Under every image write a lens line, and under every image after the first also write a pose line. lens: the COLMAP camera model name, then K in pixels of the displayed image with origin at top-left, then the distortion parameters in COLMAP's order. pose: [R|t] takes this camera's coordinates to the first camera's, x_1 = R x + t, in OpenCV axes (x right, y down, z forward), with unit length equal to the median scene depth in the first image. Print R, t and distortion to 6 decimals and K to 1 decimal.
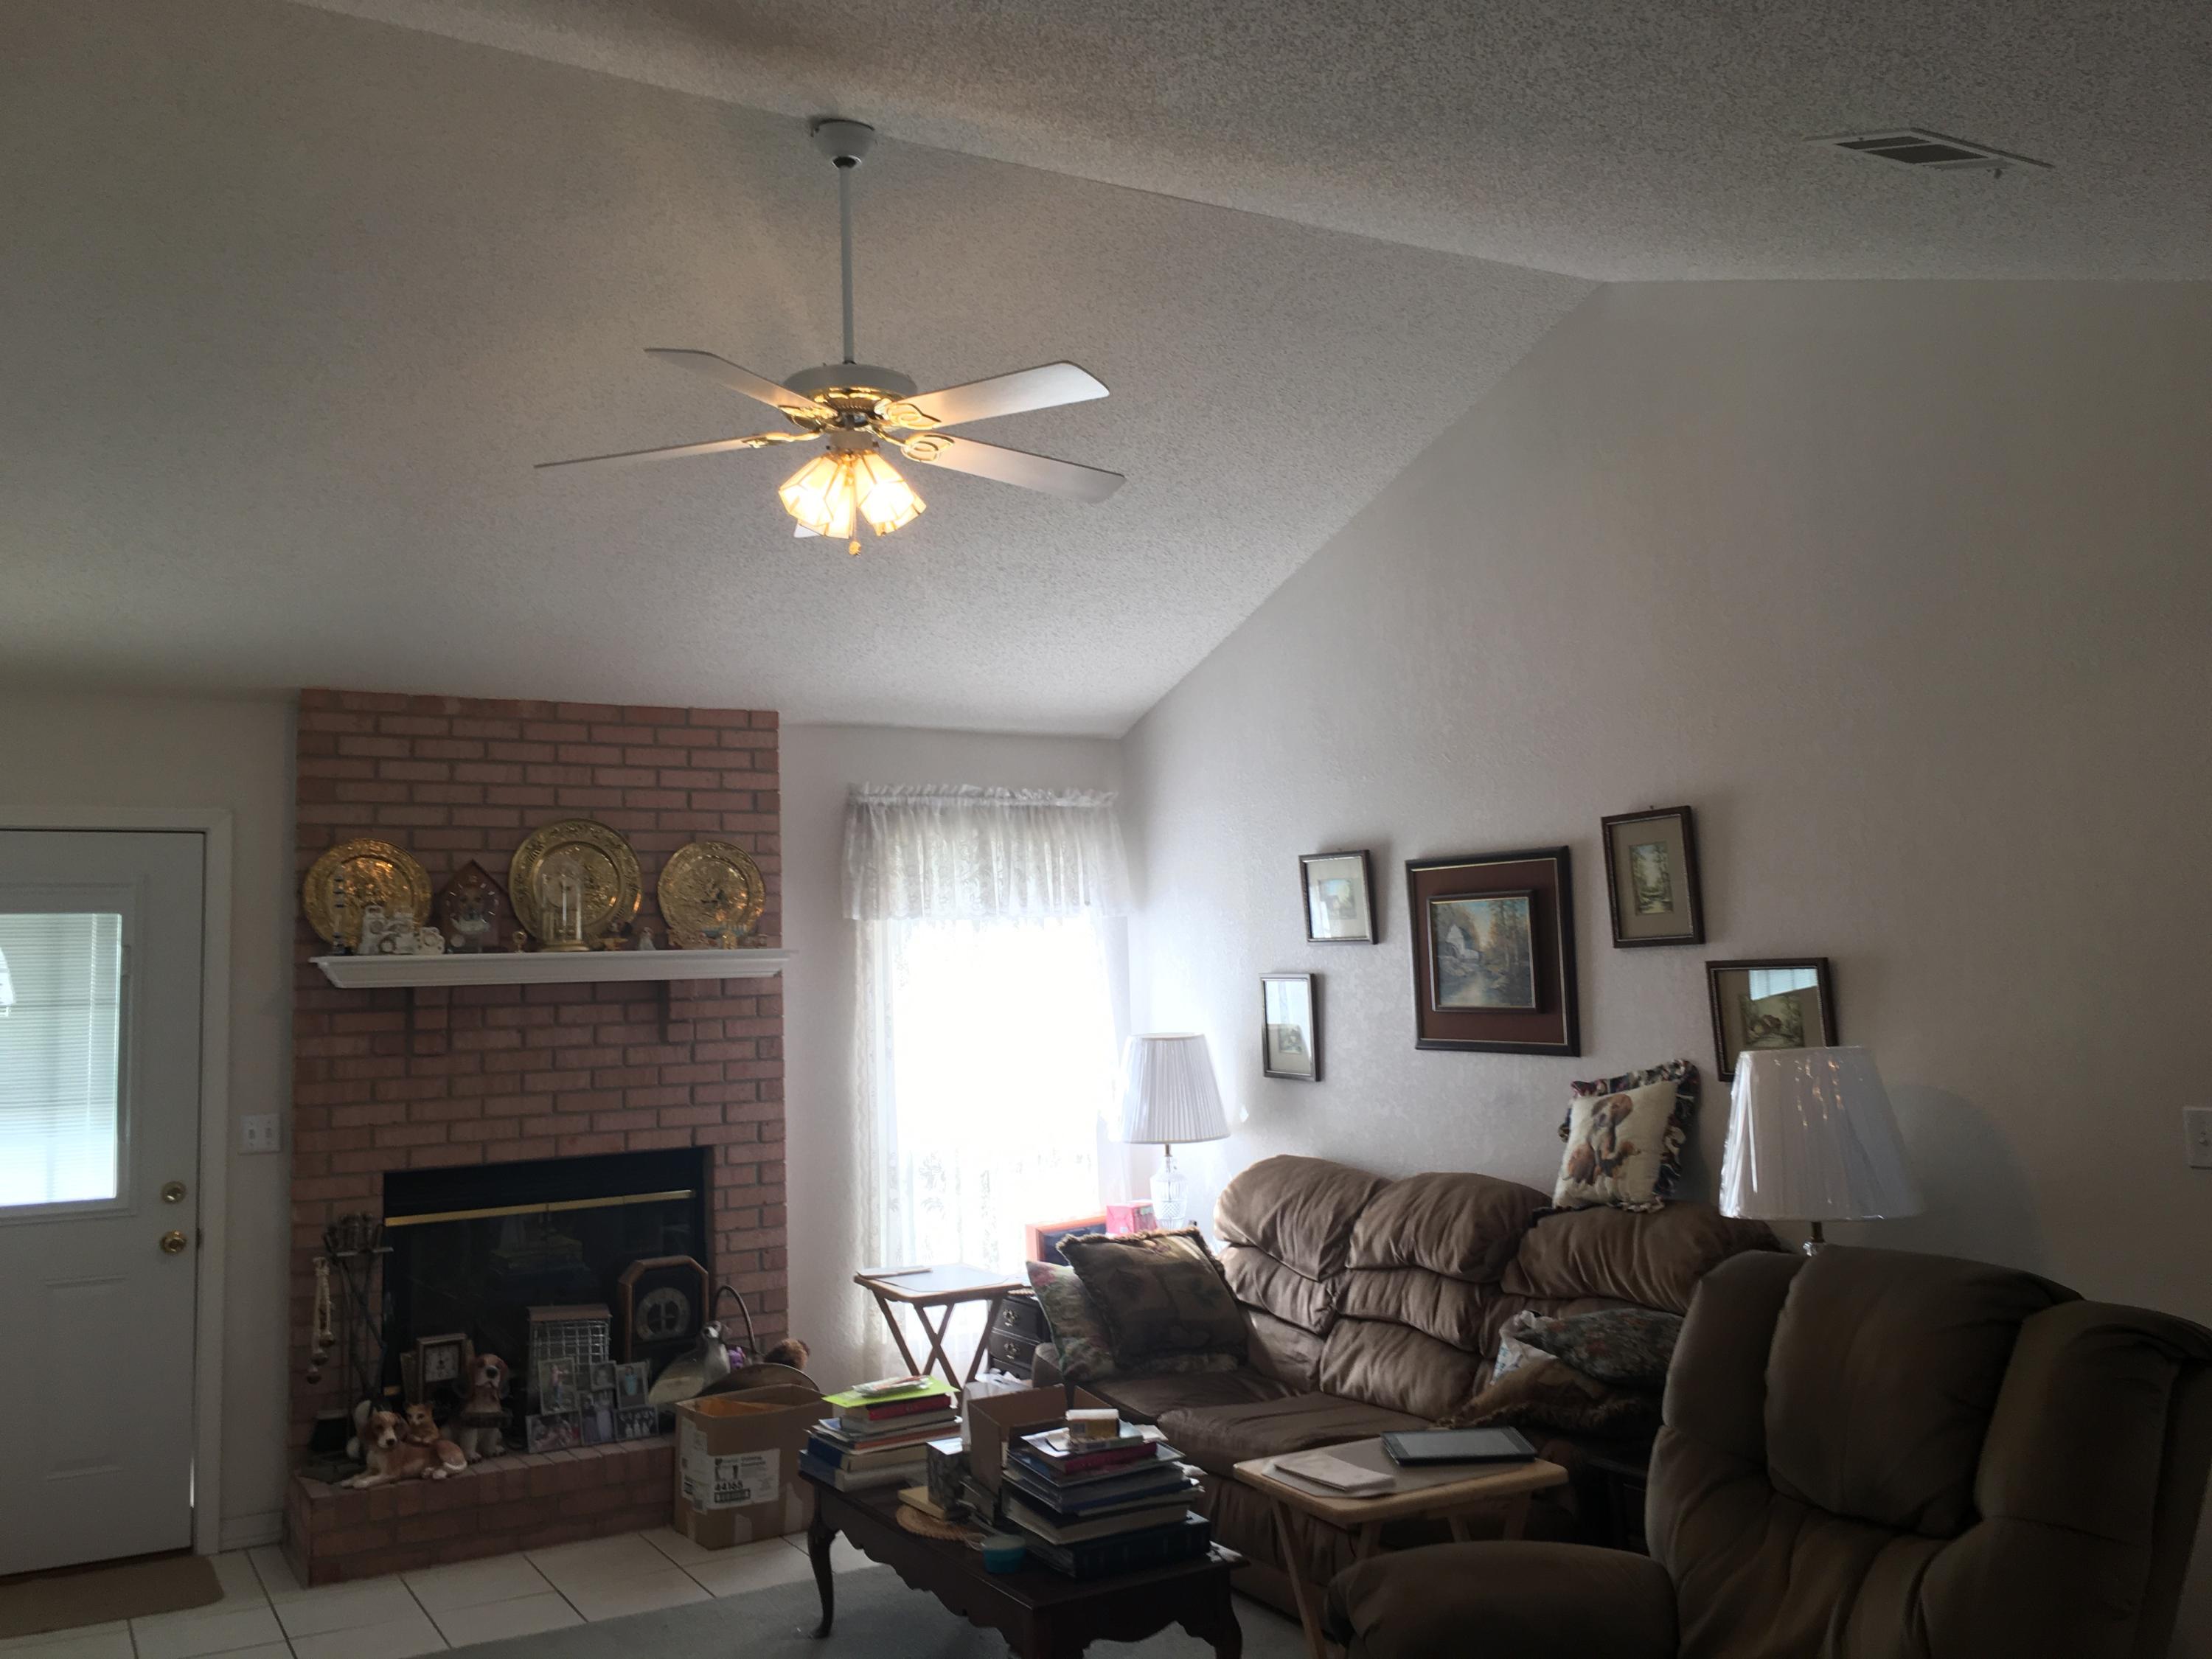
lens RADIAL K [[1874.4, 0, 1104.8], [0, 1874.4, 813.9], [0, 0, 1]] dist [0.076128, -0.100639]
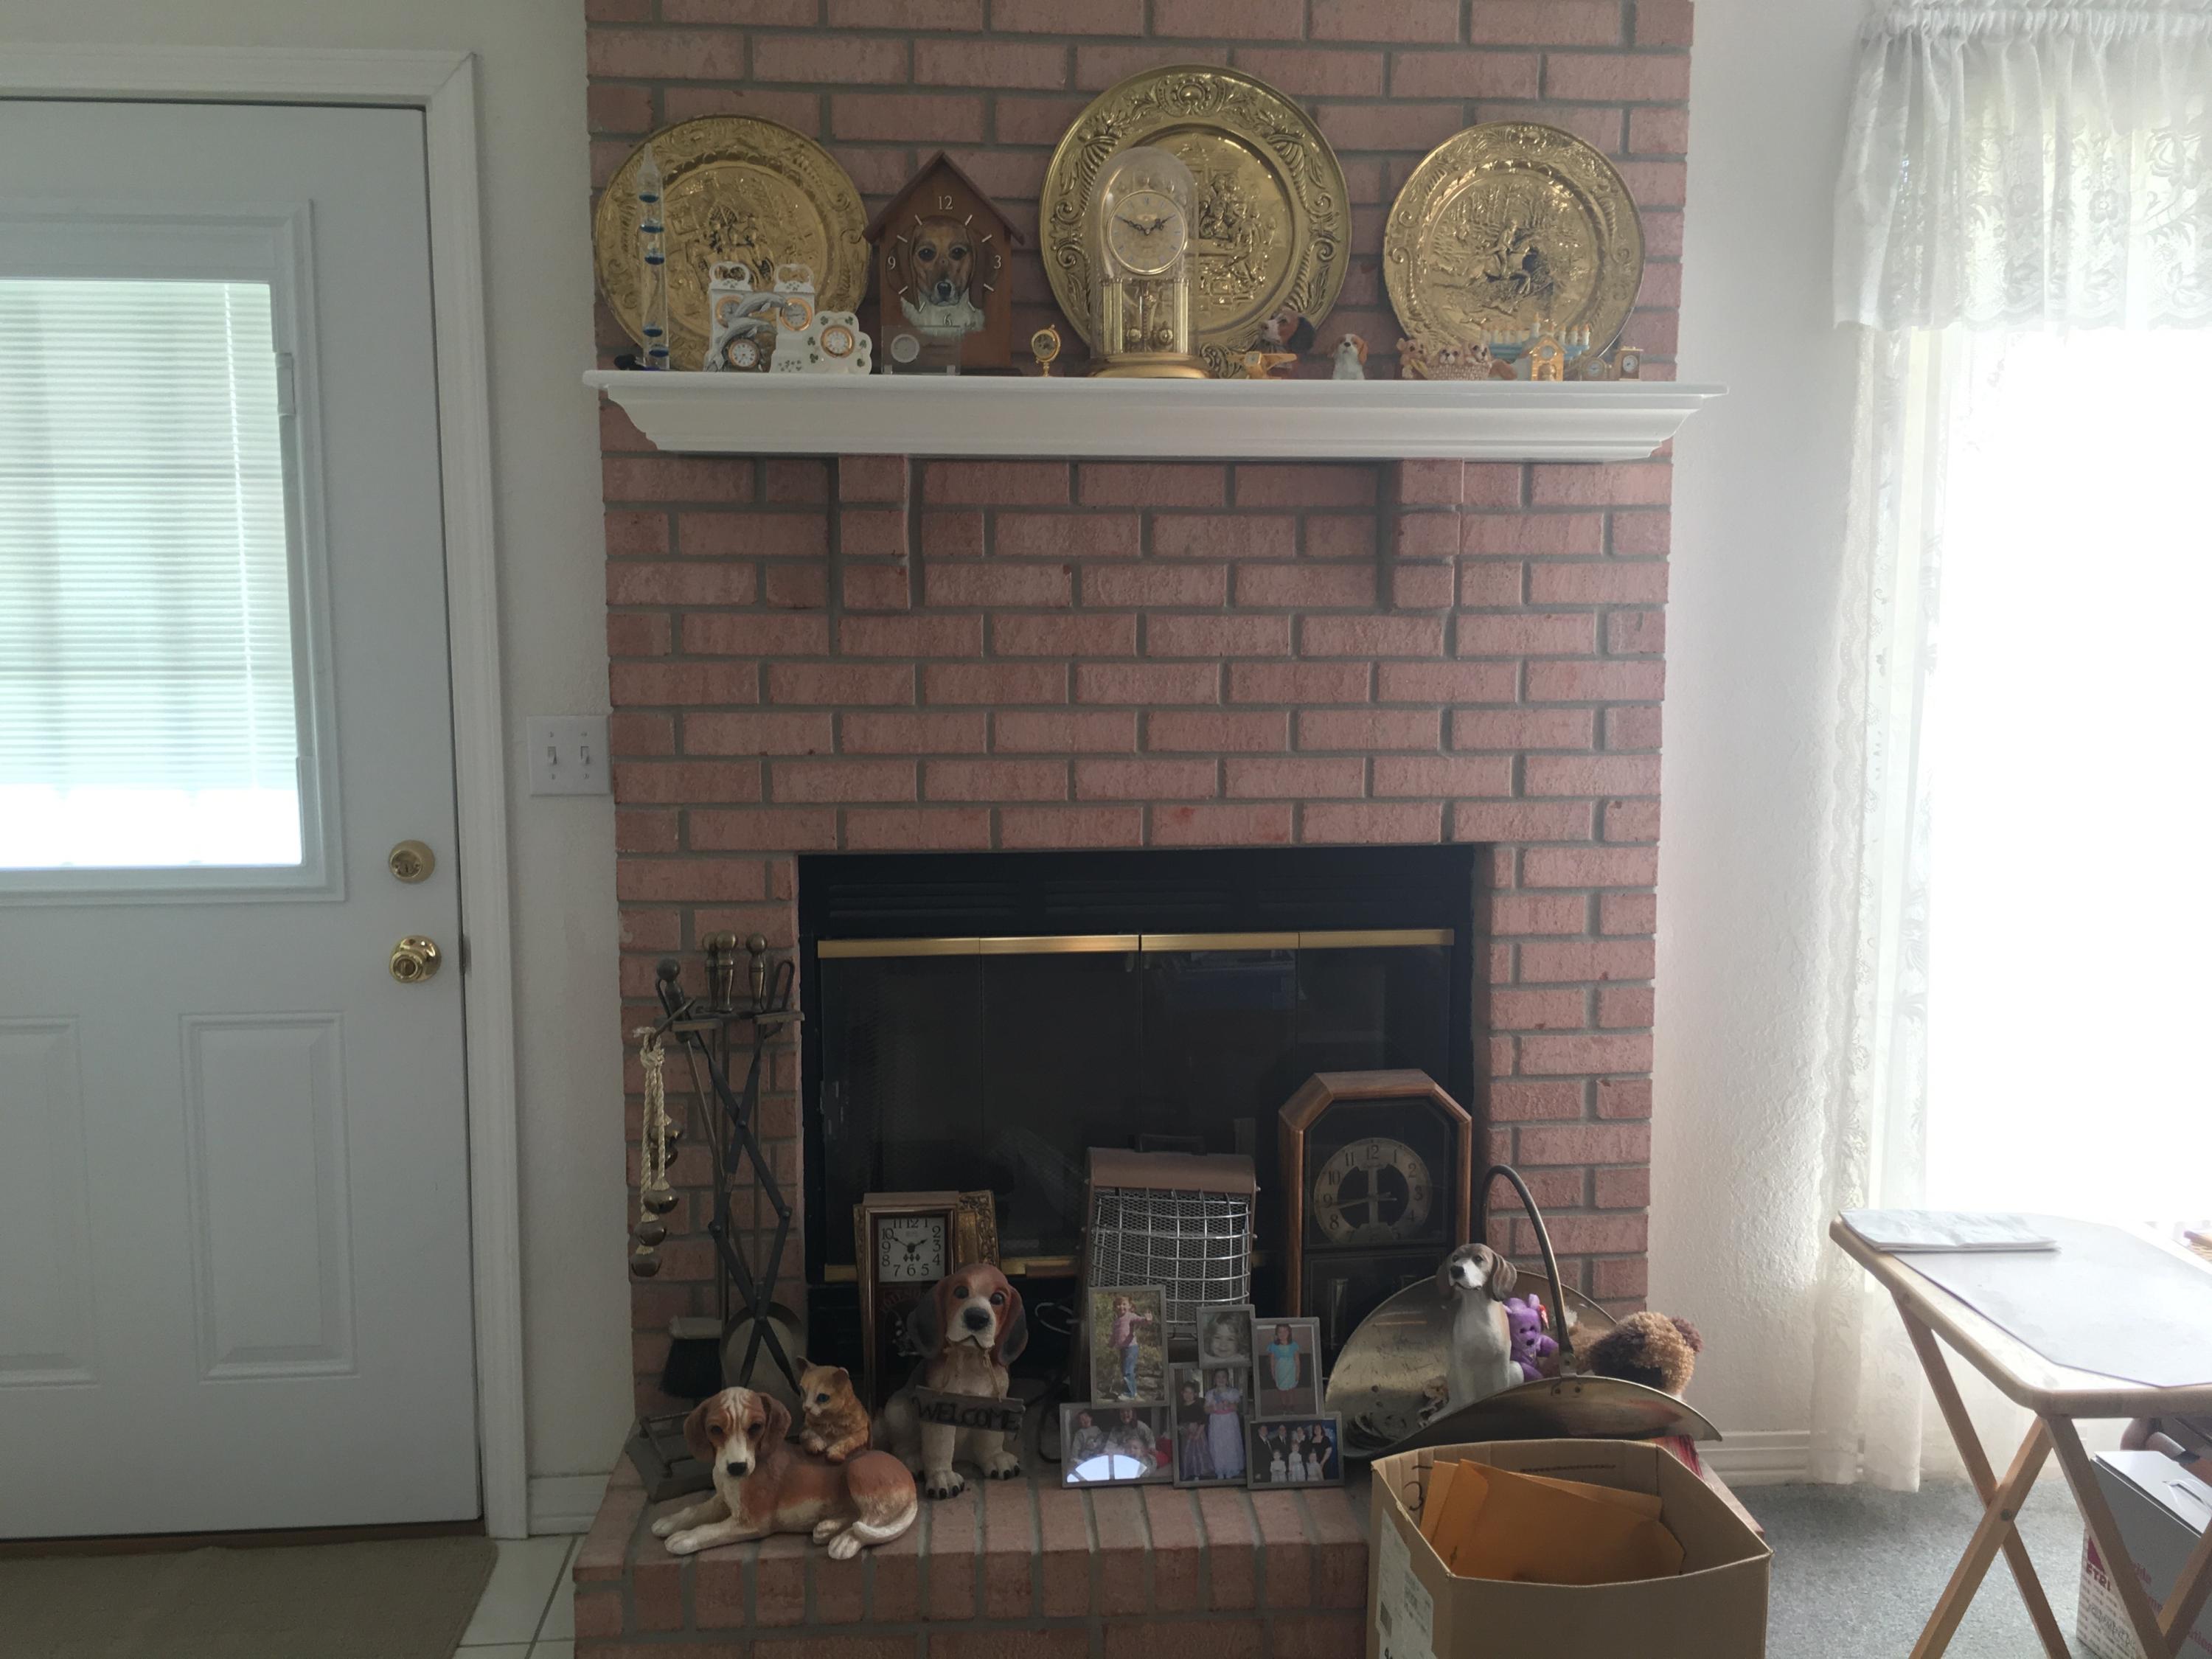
lens RADIAL K [[1874.4, 0, 1105.9], [0, 1874.4, 806.8], [0, 0, 1]] dist [0.076128, -0.100639]
pose [[0.902842, 0.083914, -0.421705, -0.111452], [0.010487, 0.976182, 0.216699, 0.075440], [0.429845, -0.200068, 0.880458, 0.613467]]
